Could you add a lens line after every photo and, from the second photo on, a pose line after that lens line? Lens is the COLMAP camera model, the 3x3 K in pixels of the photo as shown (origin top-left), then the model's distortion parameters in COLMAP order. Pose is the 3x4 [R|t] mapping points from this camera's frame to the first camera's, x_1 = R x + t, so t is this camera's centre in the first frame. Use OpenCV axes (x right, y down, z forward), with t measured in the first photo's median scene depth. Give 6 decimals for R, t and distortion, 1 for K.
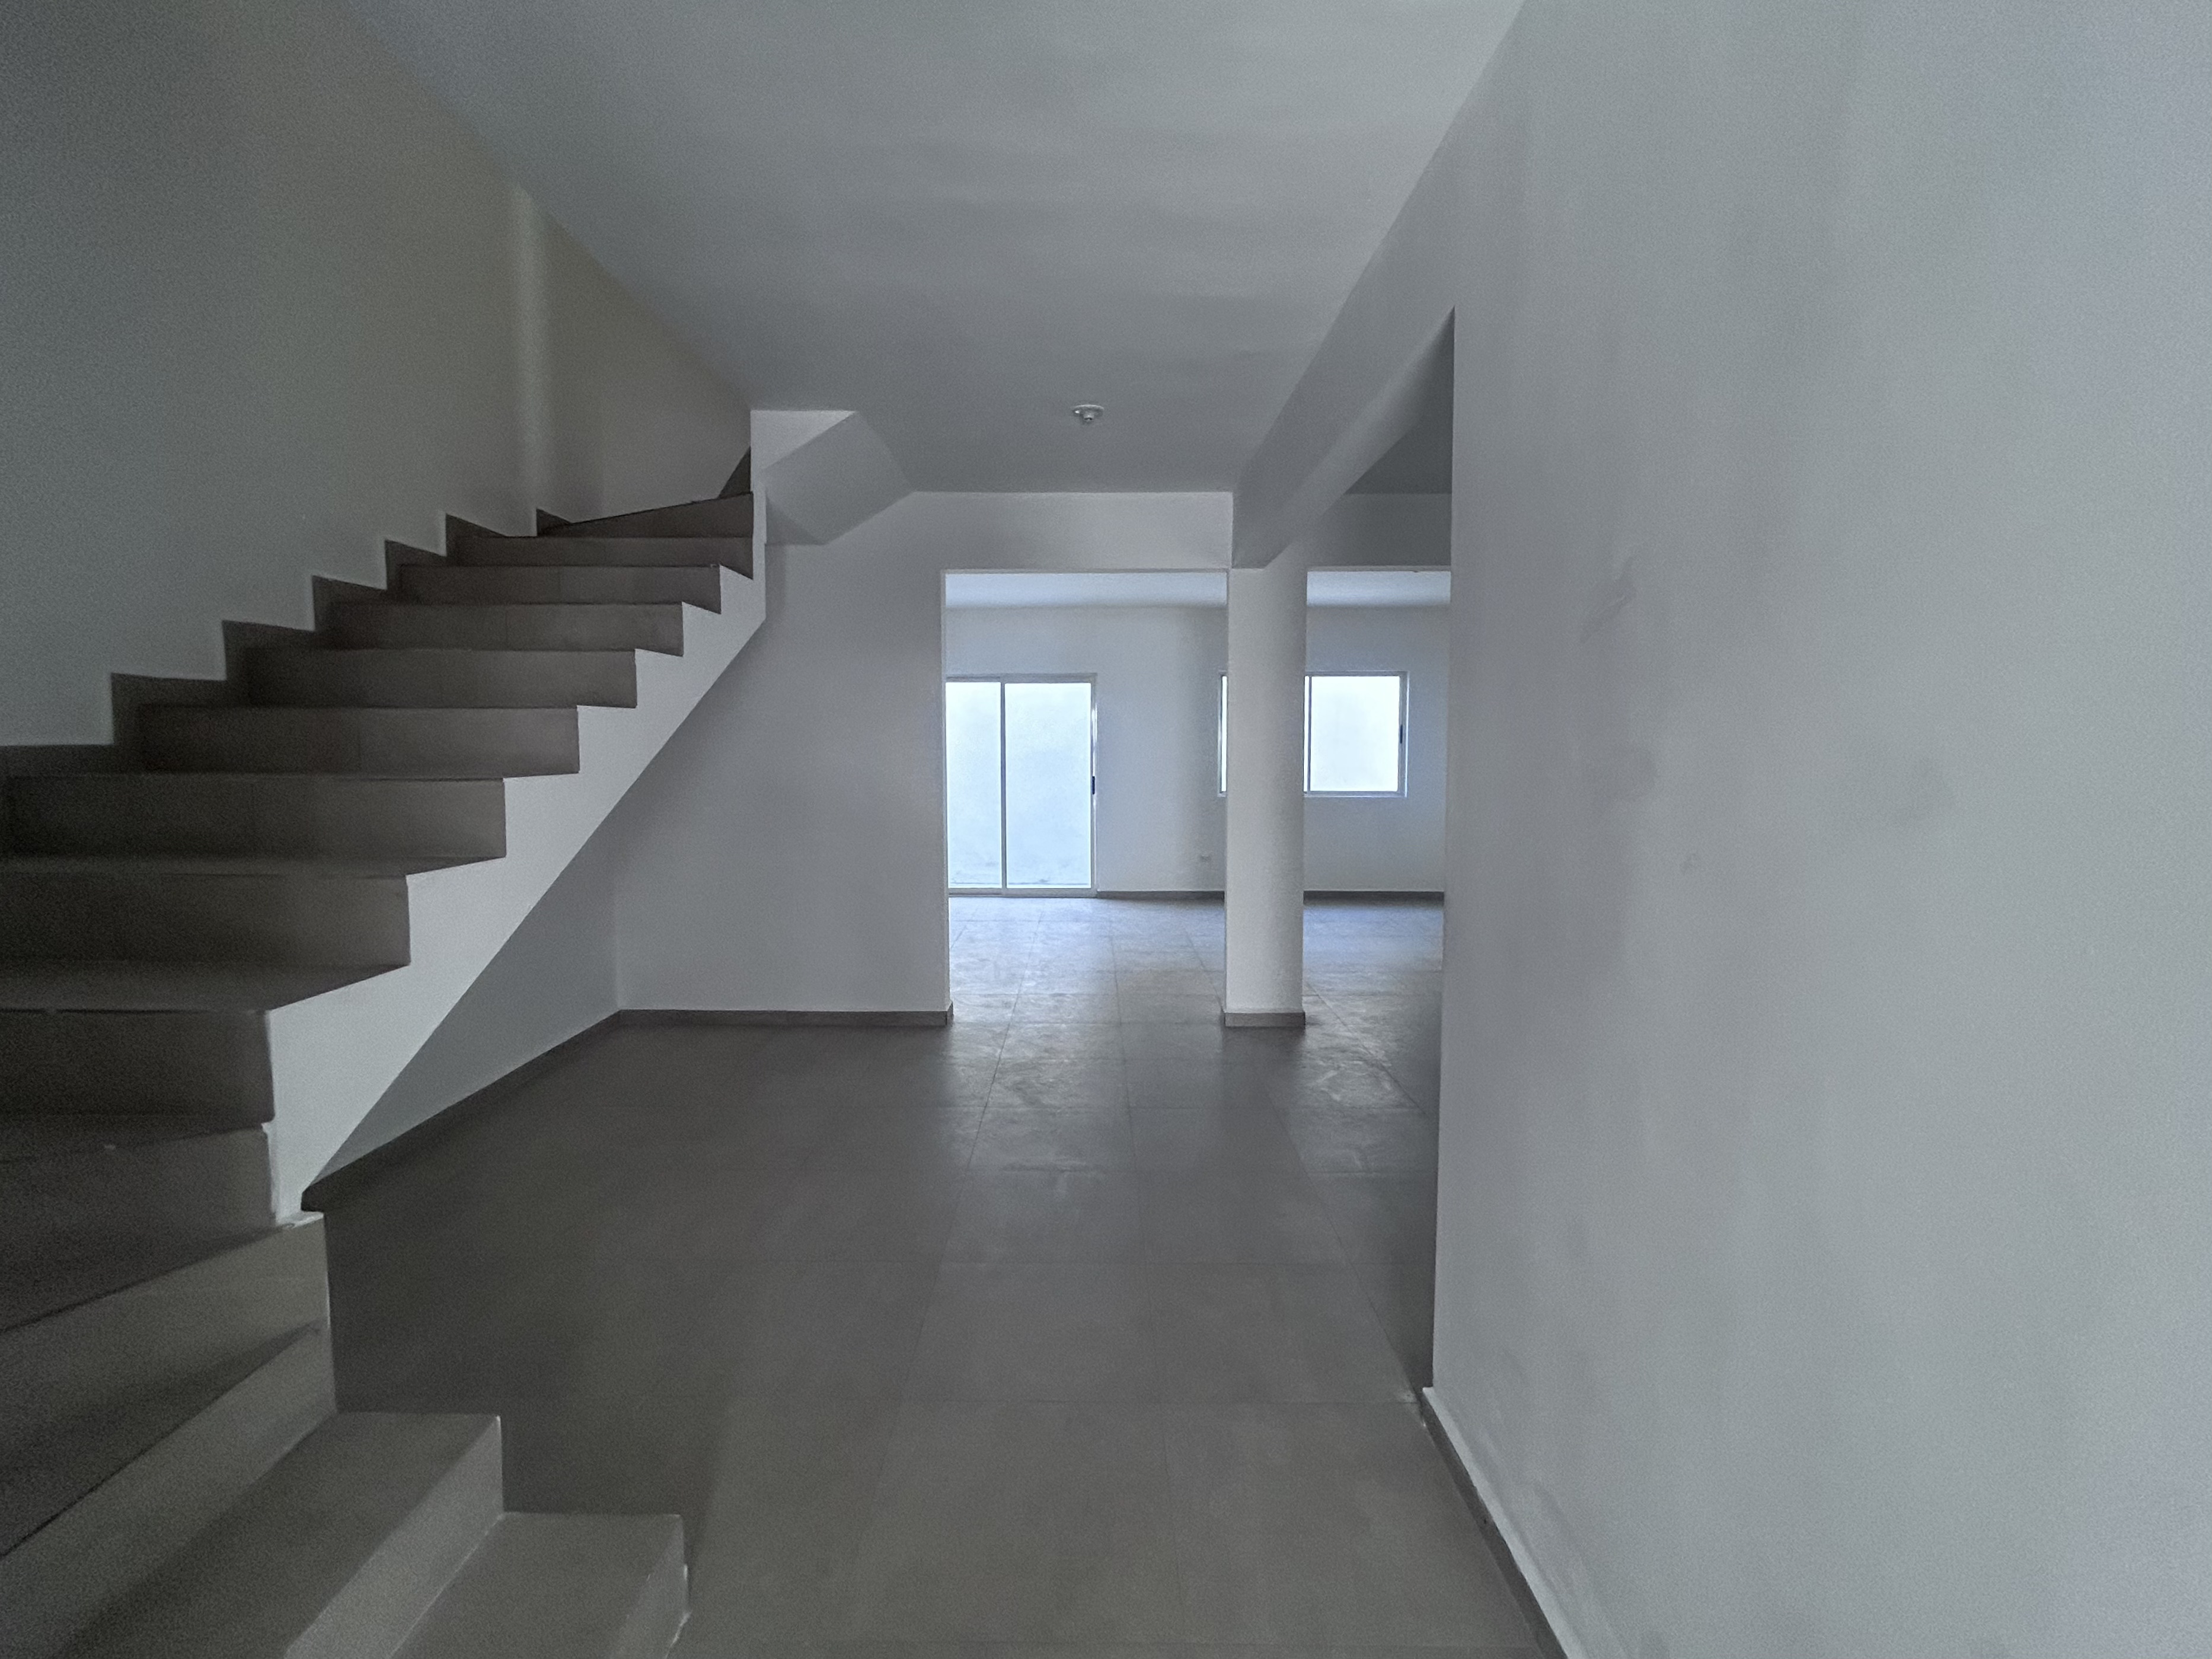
lens RADIAL K [[888.0, 0, 1090.1], [0, 888.0, 820.1], [0, 0, 1]] dist [0.002381, -0.000214]
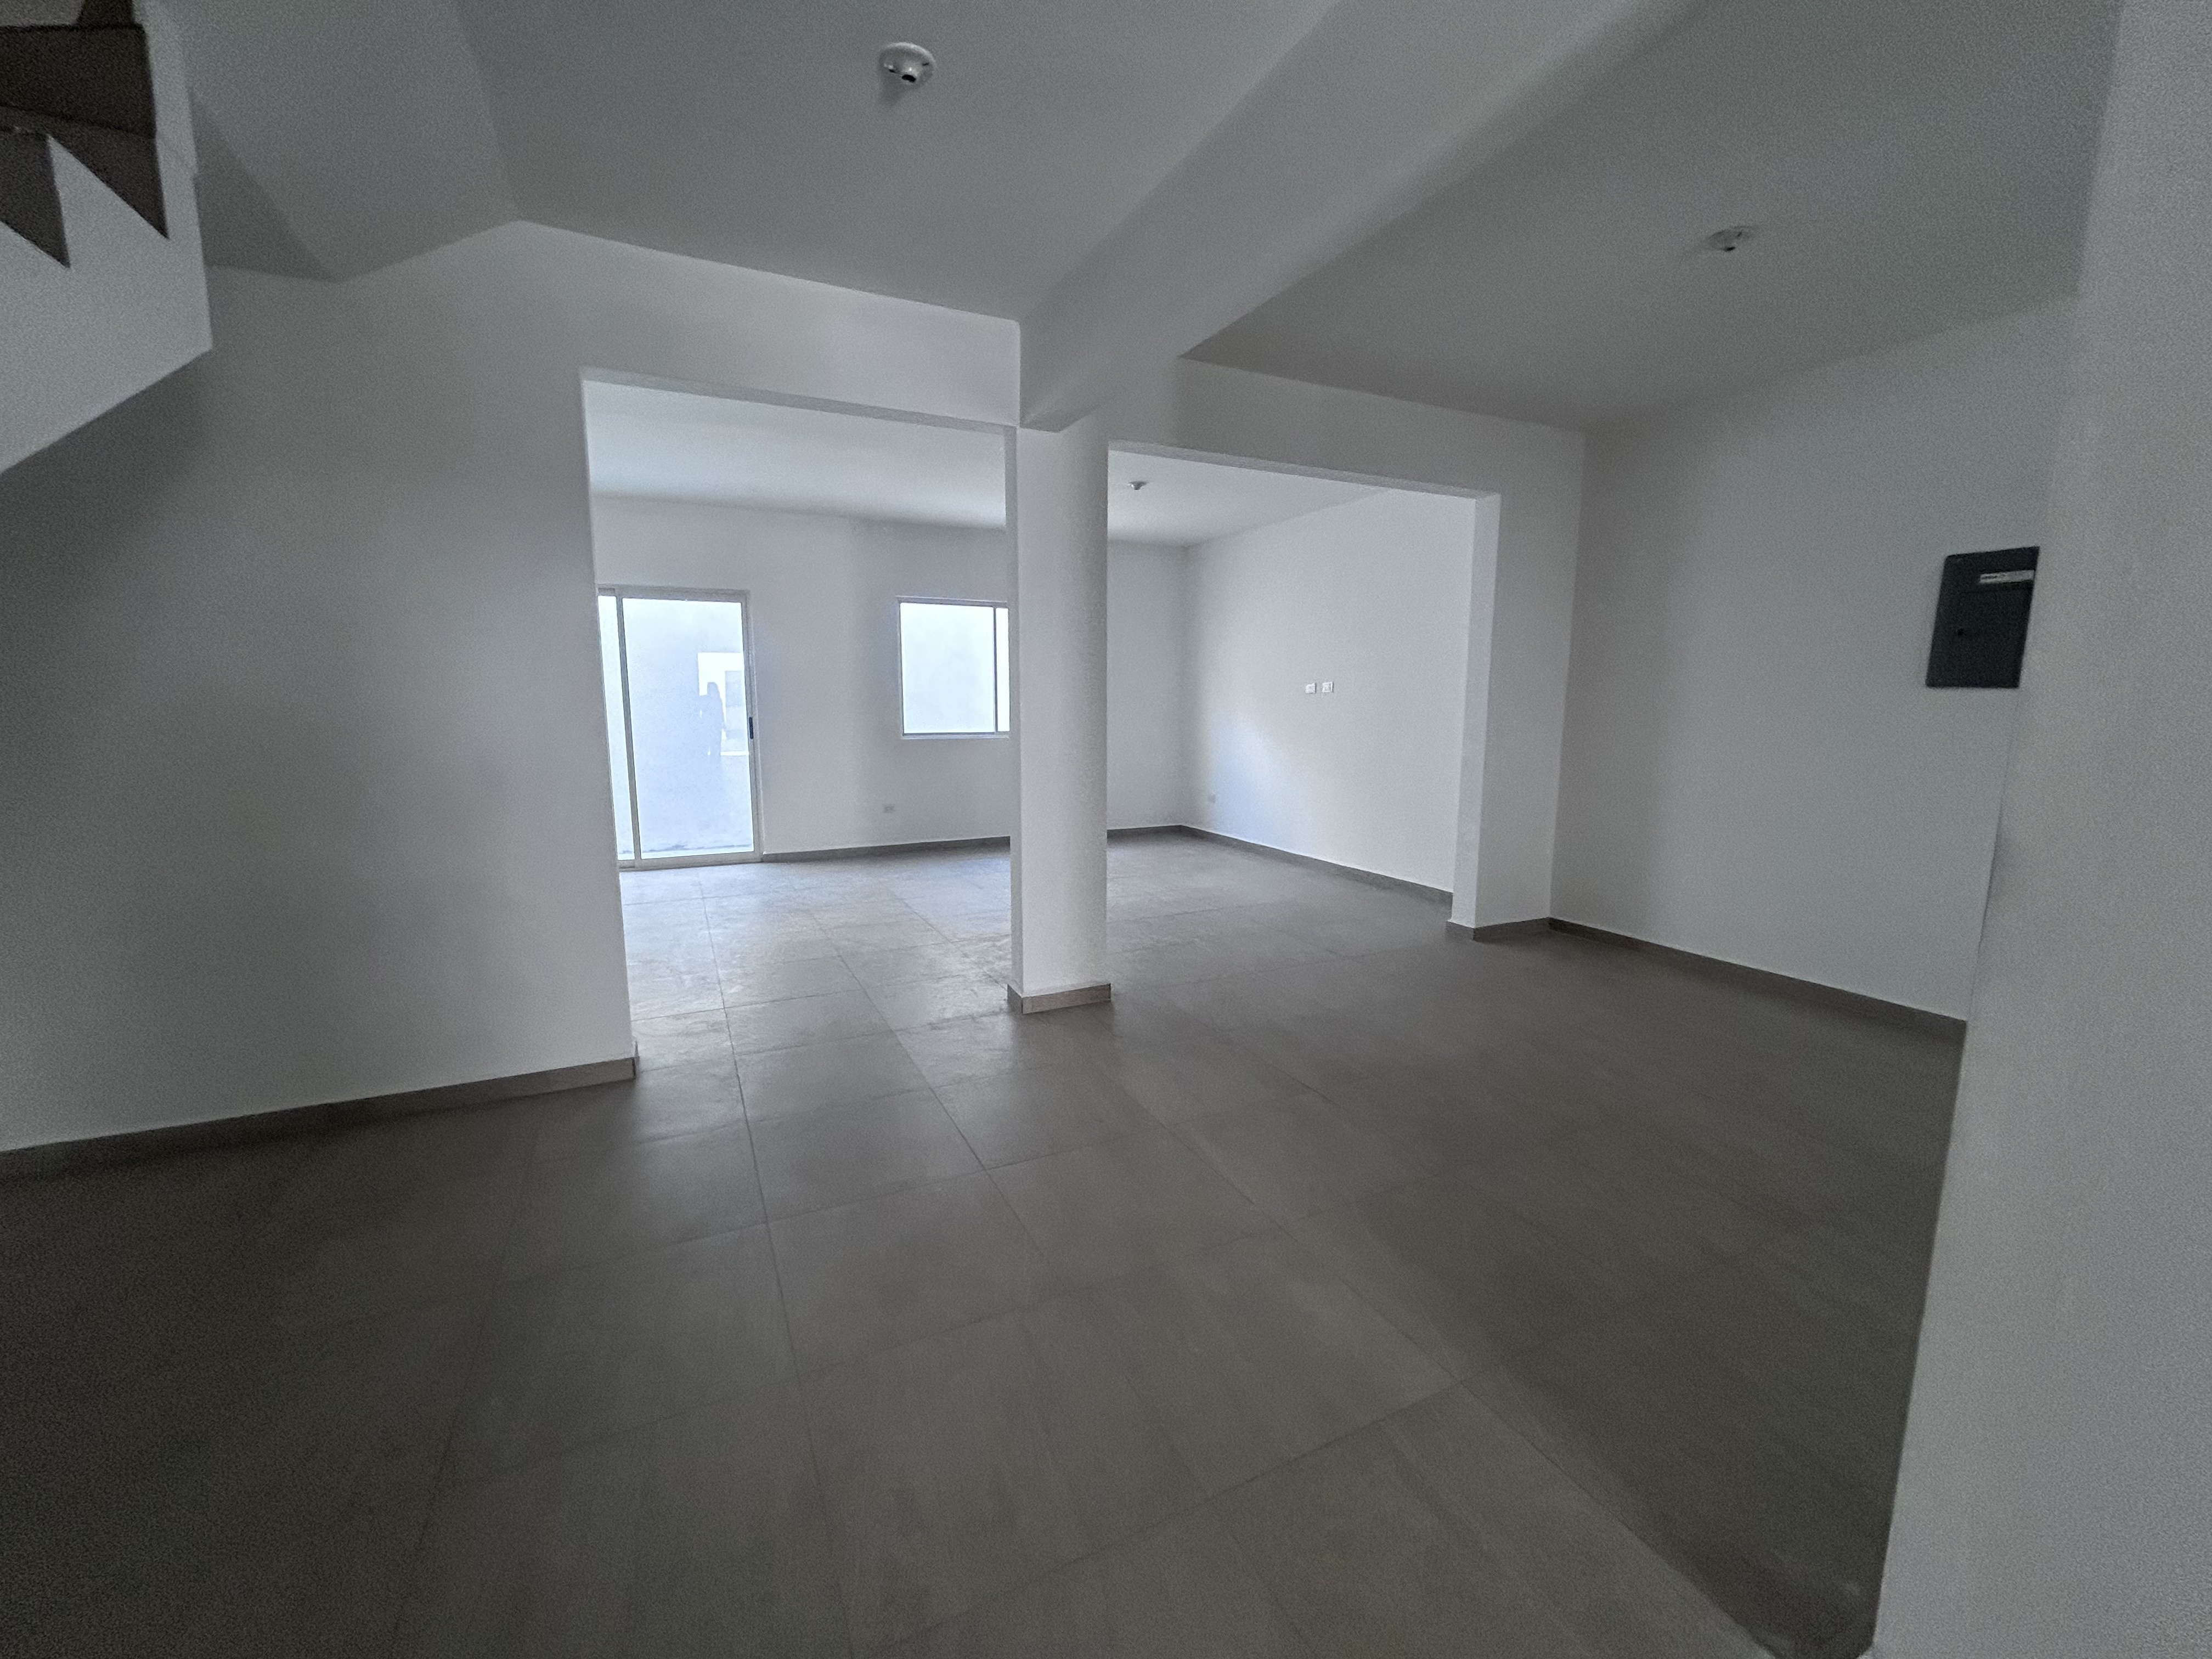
lens RADIAL K [[887.9, 0, 1121.8], [0, 887.9, 831.8], [0, 0, 1]] dist [0.002381, -0.000214]
pose [[0.904455, -0.064556, 0.421655, -0.059547], [0.033182, 0.996134, 0.081334, 0.001704], [-0.425276, -0.059571, 0.903101, 0.144226]]
